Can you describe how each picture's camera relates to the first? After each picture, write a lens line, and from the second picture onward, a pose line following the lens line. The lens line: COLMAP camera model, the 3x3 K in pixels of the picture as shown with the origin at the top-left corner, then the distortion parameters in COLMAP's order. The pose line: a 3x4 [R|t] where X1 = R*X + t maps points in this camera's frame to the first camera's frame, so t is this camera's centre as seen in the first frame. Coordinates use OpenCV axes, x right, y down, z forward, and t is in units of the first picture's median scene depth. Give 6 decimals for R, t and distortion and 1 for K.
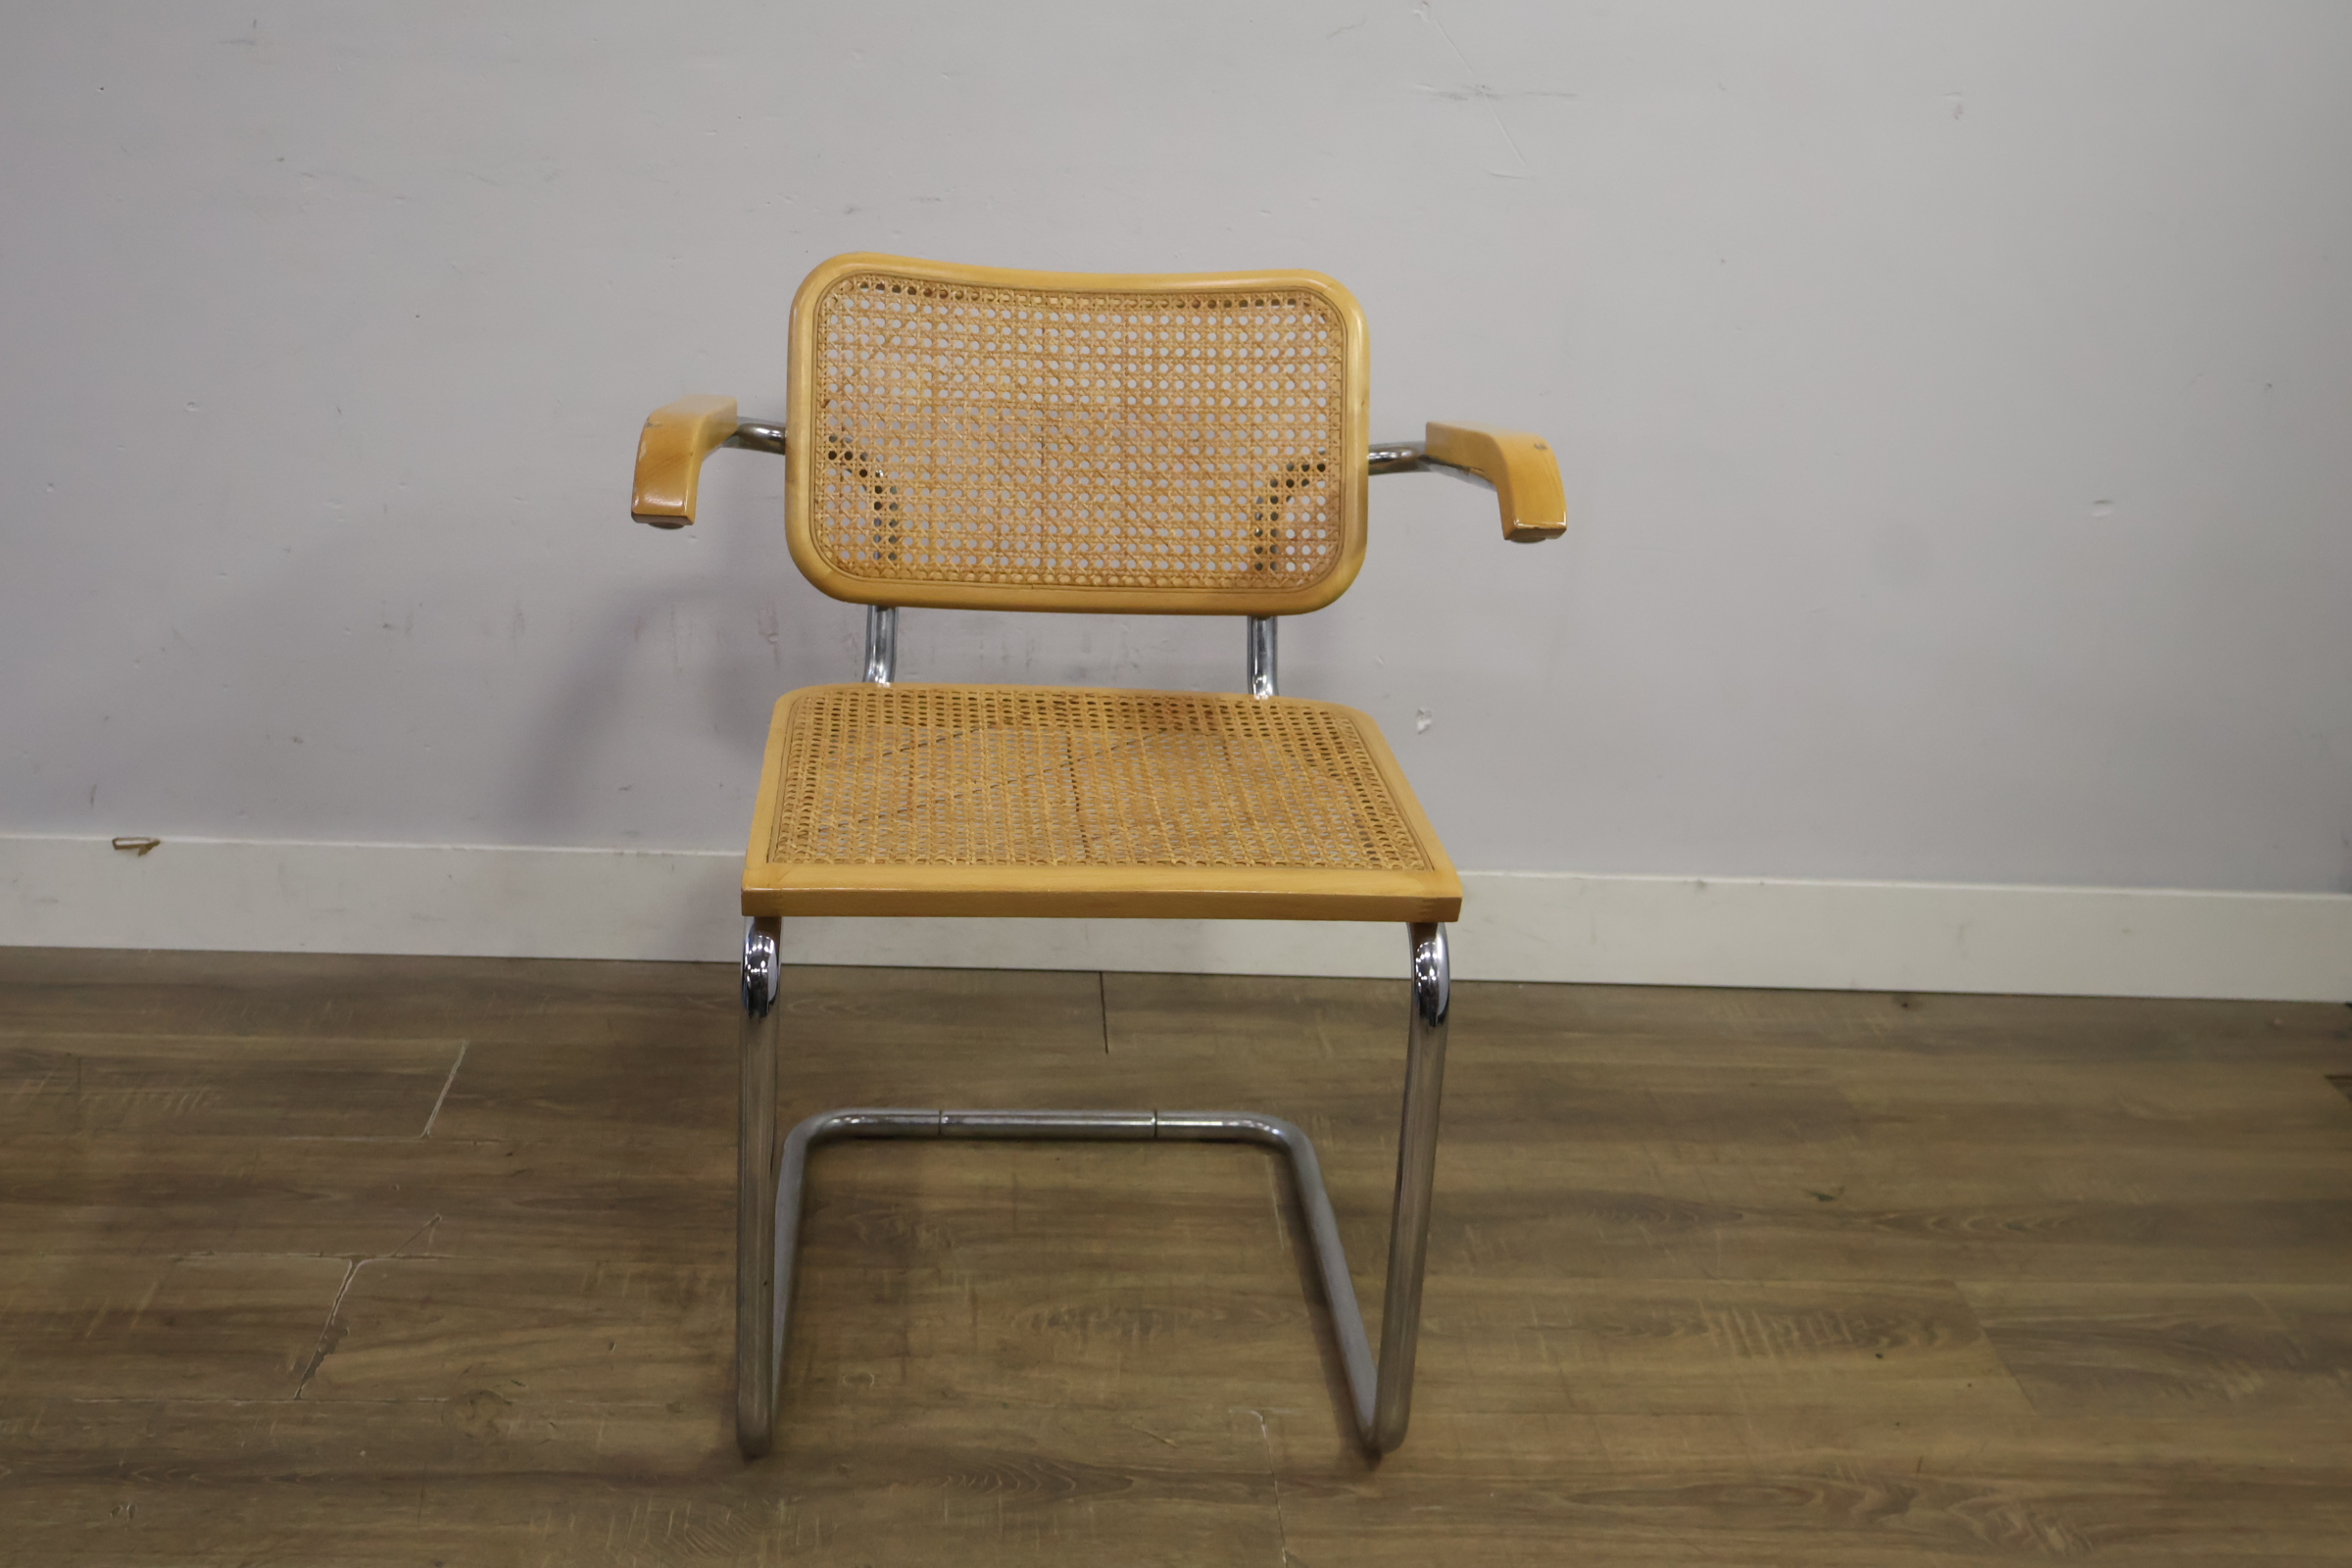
lens RADIAL K [[2602.4, 0, 1179.5], [0, 2602.4, 783.5], [0, 0, 1]] dist [-0.017224, 0.000000]
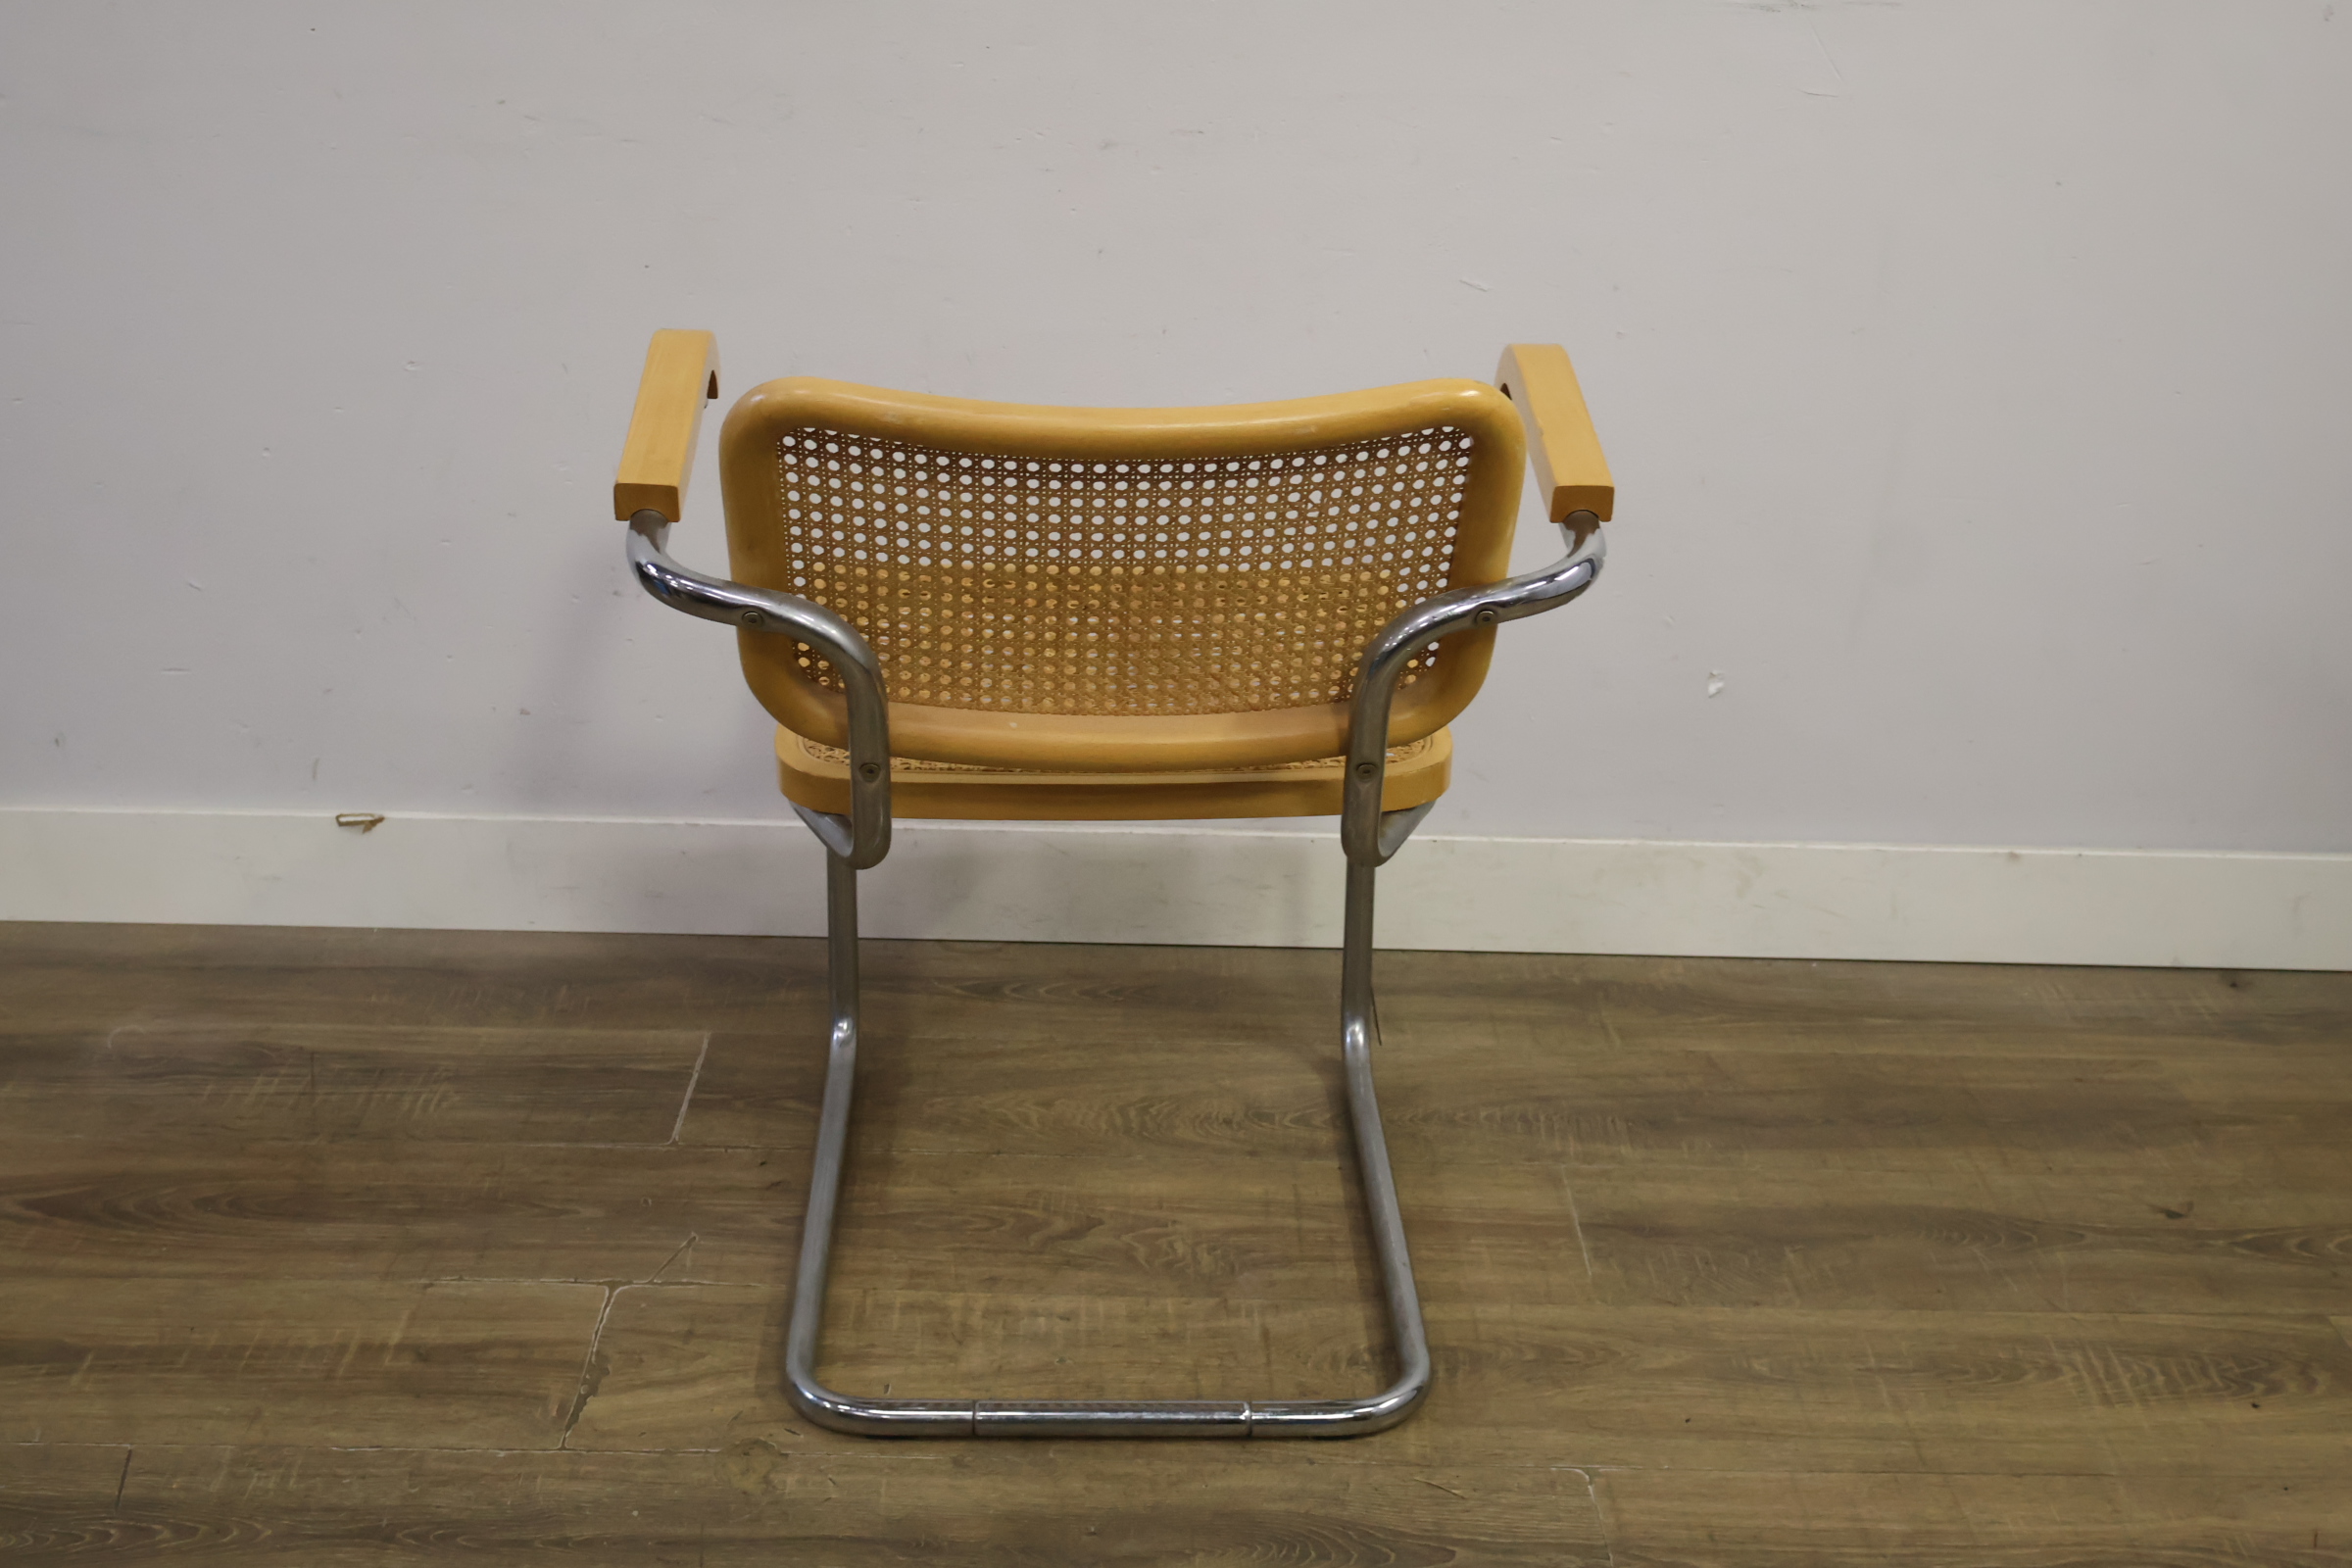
lens RADIAL K [[2602.4, 0, 1168.7], [0, 2602.4, 777.7], [0, 0, 1]] dist [-0.017224, 0.000000]
pose [[0.998174, -0.002466, -0.060352, -0.056272], [0.005576, 0.998662, 0.051409, -0.049012], [0.060144, -0.051652, 0.996852, 0.075830]]
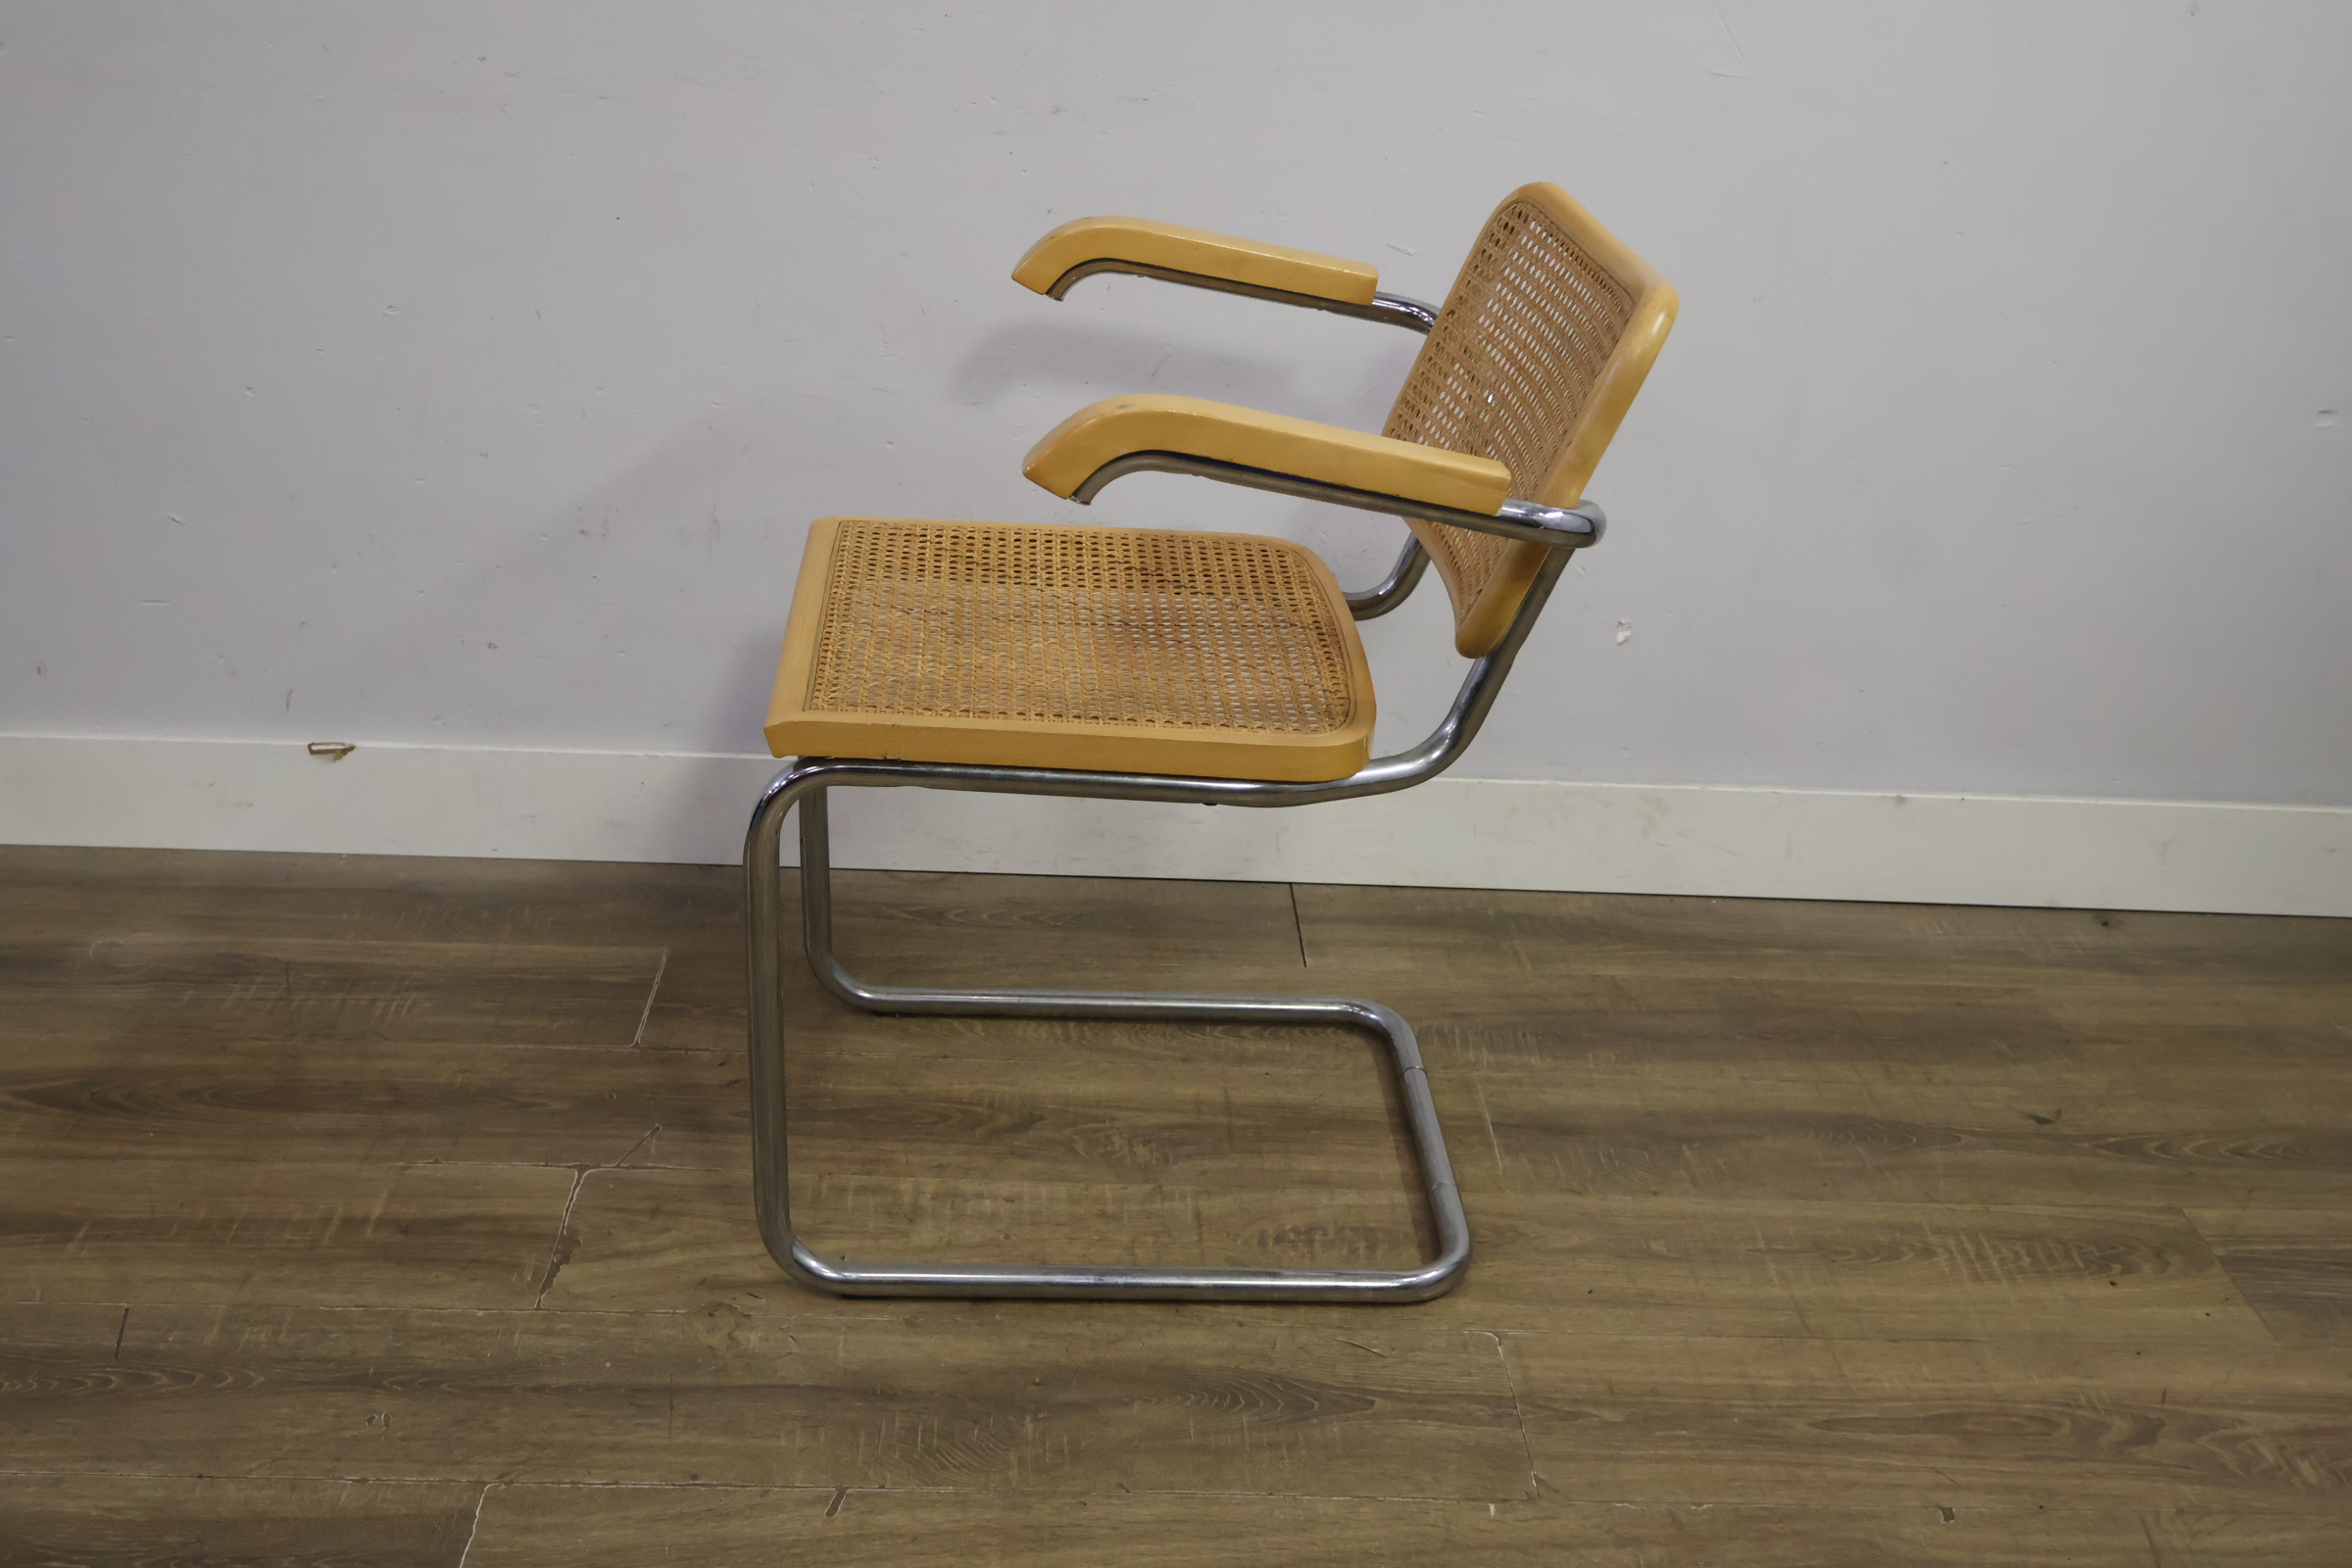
lens RADIAL K [[2602.4, 0, 1168.7], [0, 2602.4, 788.3], [0, 0, 1]] dist [-0.017224, 0.000000]
pose [[0.999581, 0.007446, -0.027975, -0.062820], [-0.006224, 0.999034, 0.043507, -0.008622], [0.028272, -0.043314, 0.998661, 0.010472]]
